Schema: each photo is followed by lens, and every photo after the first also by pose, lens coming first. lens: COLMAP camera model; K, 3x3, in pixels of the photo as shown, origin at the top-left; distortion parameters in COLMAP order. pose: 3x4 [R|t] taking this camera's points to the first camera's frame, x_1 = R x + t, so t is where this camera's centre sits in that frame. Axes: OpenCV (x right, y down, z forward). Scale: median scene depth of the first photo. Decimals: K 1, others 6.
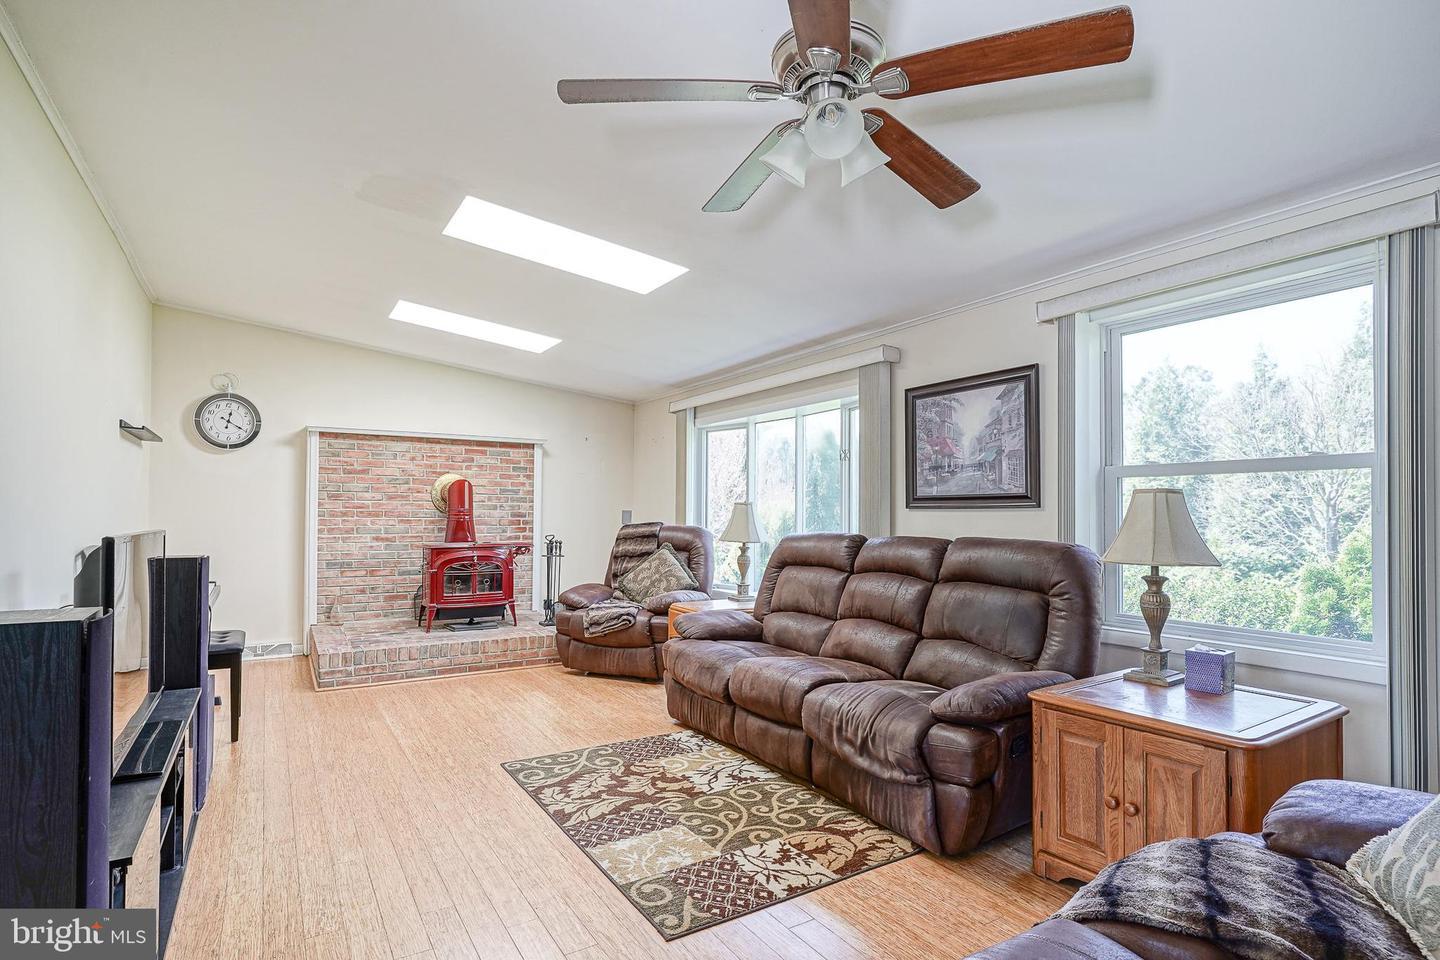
lens RADIAL K [[699.5, 0, 721.1], [0, 699.5, 504.7], [0, 0, 1]] dist [-0.002600, 0.000181]
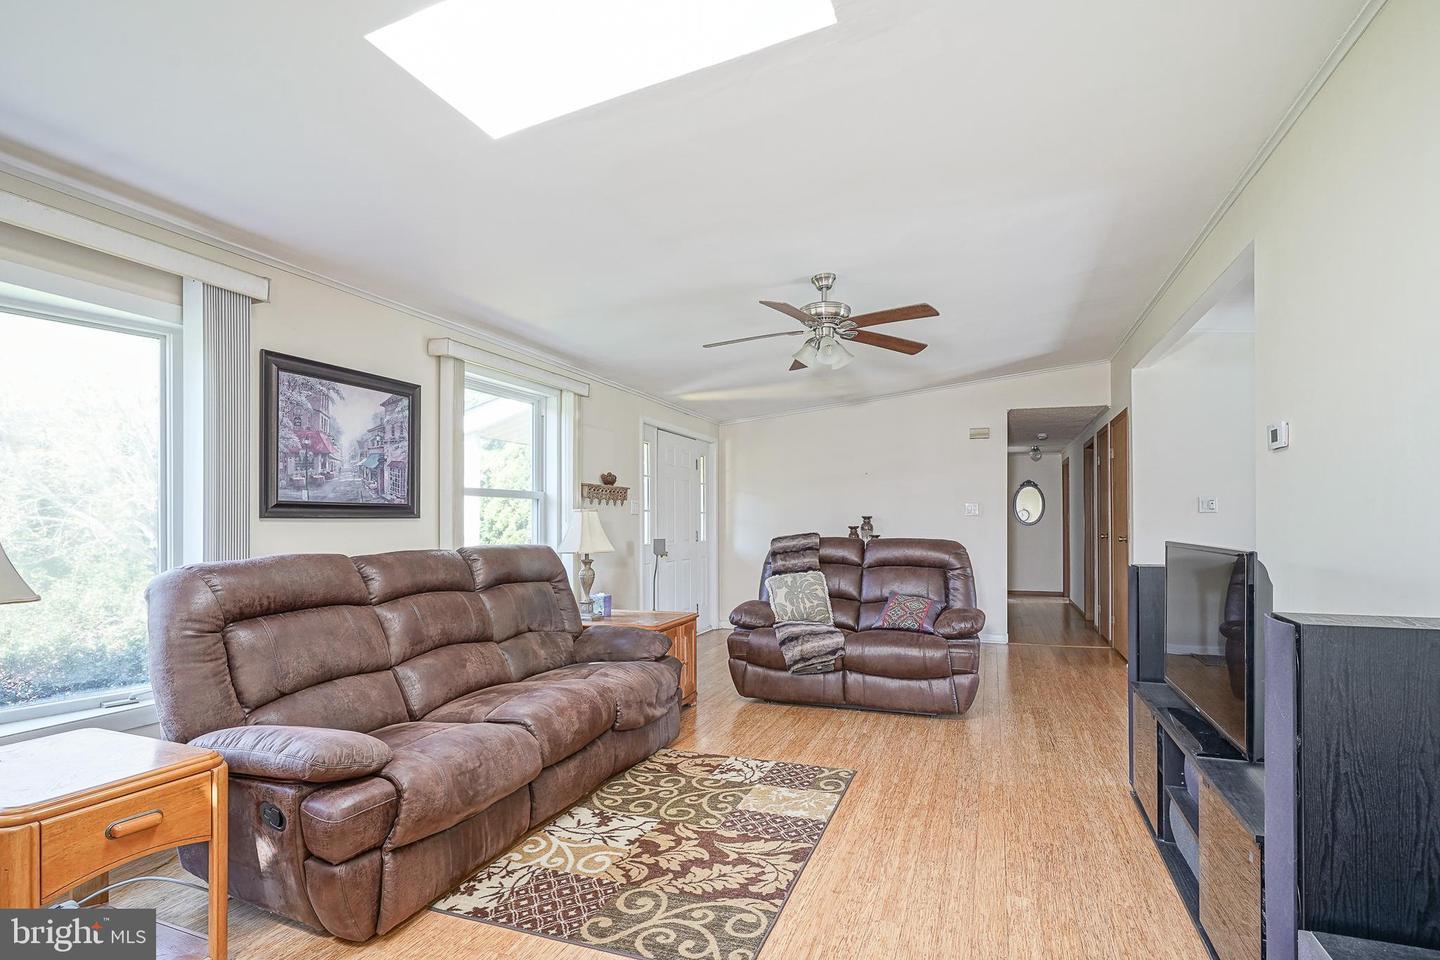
lens RADIAL K [[699.5, 0, 721.1], [0, 699.5, 504.7], [0, 0, 1]] dist [-0.002600, 0.000181]
pose [[-0.581807, 0.011043, 0.813252, -0.725355], [-0.015545, 0.999574, -0.024694, 0.003264], [-0.813178, -0.027009, -0.581388, 1.279652]]
